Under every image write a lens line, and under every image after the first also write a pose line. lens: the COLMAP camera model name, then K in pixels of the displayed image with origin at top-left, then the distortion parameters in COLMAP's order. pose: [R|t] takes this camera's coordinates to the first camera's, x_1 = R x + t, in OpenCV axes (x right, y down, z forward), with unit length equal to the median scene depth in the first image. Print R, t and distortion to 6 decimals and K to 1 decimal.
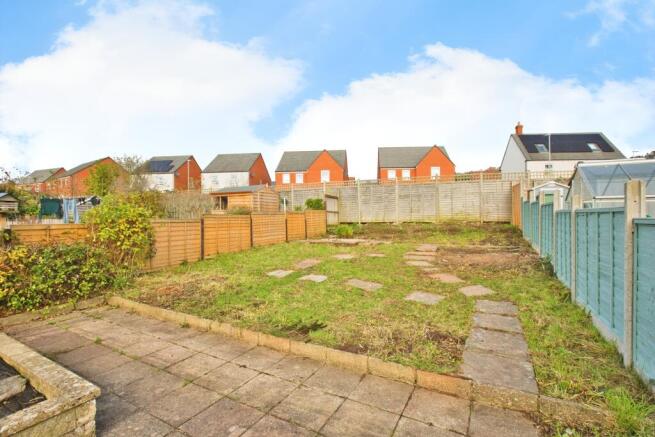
lens RADIAL K [[312.1, 0, 327.5], [0, 312.1, 218.5], [0, 0, 1]] dist [-0.020077, 0.000087]
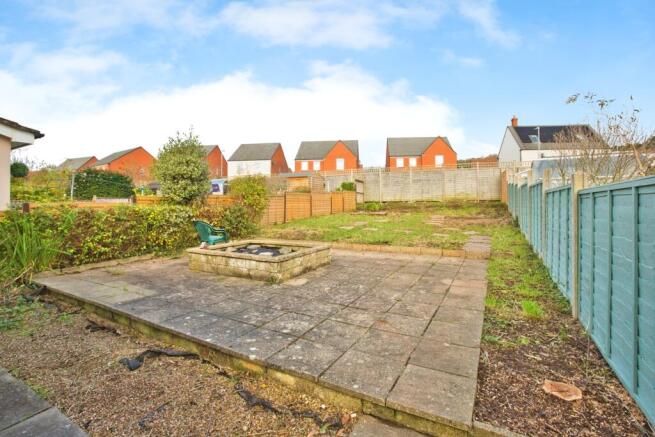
lens RADIAL K [[302.4, 0, 326.3], [0, 302.4, 209.7], [0, 0, 1]] dist [-0.021410, 0.000606]
pose [[0.999851, 0.000035, -0.017248, -0.046675], [0.000267, 0.999846, 0.017546, 0.011748], [0.017246, -0.017548, 0.999697, -0.108327]]
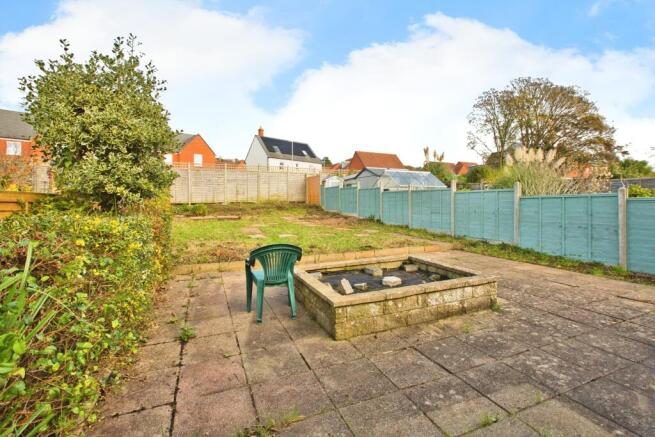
lens RADIAL K [[302.4, 0, 326.3], [0, 302.4, 209.7], [0, 0, 1]] dist [-0.021410, 0.000606]
pose [[0.631991, -0.023140, 0.774630, -0.192234], [0.011392, 0.999724, 0.020569, 0.009136], [-0.774892, -0.004175, 0.632080, 0.005073]]
